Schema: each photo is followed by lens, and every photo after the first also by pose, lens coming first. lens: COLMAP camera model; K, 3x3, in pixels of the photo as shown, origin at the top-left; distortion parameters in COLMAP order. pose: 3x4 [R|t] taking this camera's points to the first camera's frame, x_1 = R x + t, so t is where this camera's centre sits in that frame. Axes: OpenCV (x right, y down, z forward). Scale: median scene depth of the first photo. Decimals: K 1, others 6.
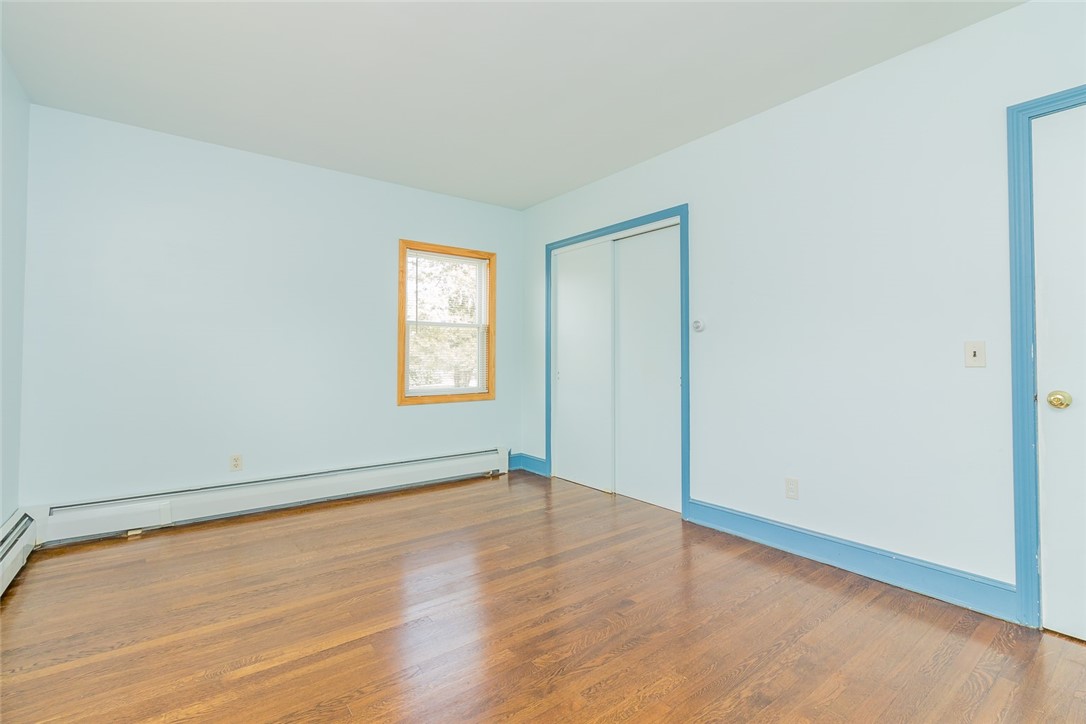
lens RADIAL K [[499.1, 0, 539.7], [0, 499.1, 354.4], [0, 0, 1]] dist [0.003903, -0.000363]
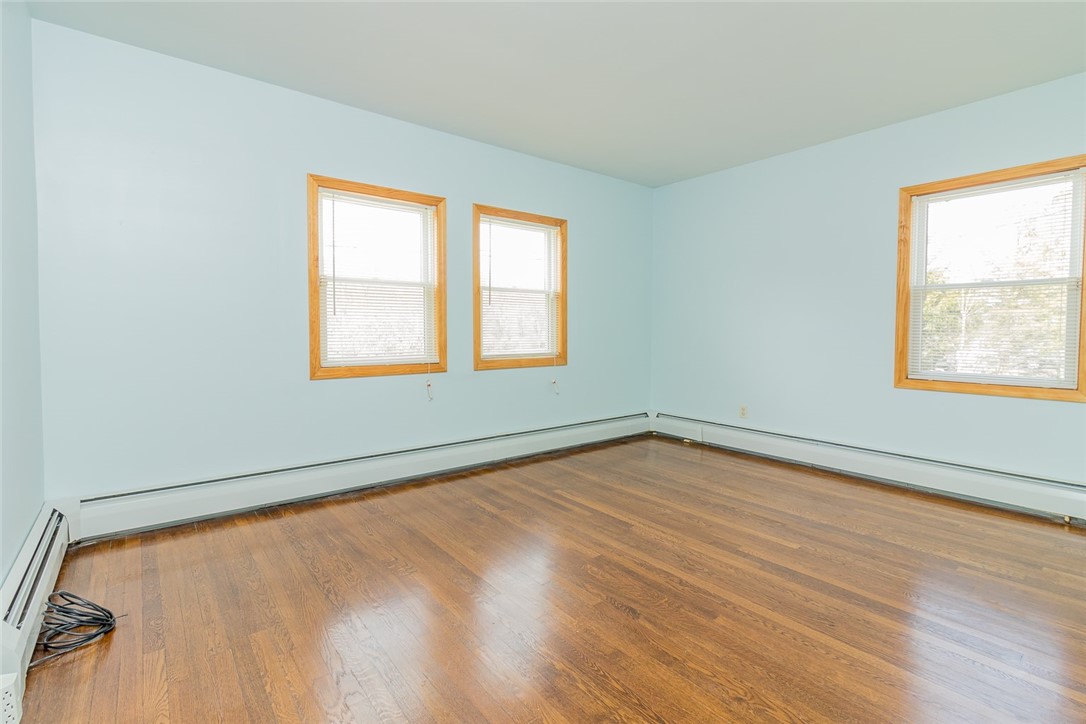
lens RADIAL K [[499.1, 0, 540.9], [0, 499.1, 343.7], [0, 0, 1]] dist [0.003903, -0.000363]
pose [[0.016275, 0.028817, -0.999452, 0.853626], [0.001107, 0.999583, 0.028838, 0.003763], [0.999867, -0.001576, 0.016236, 0.581482]]
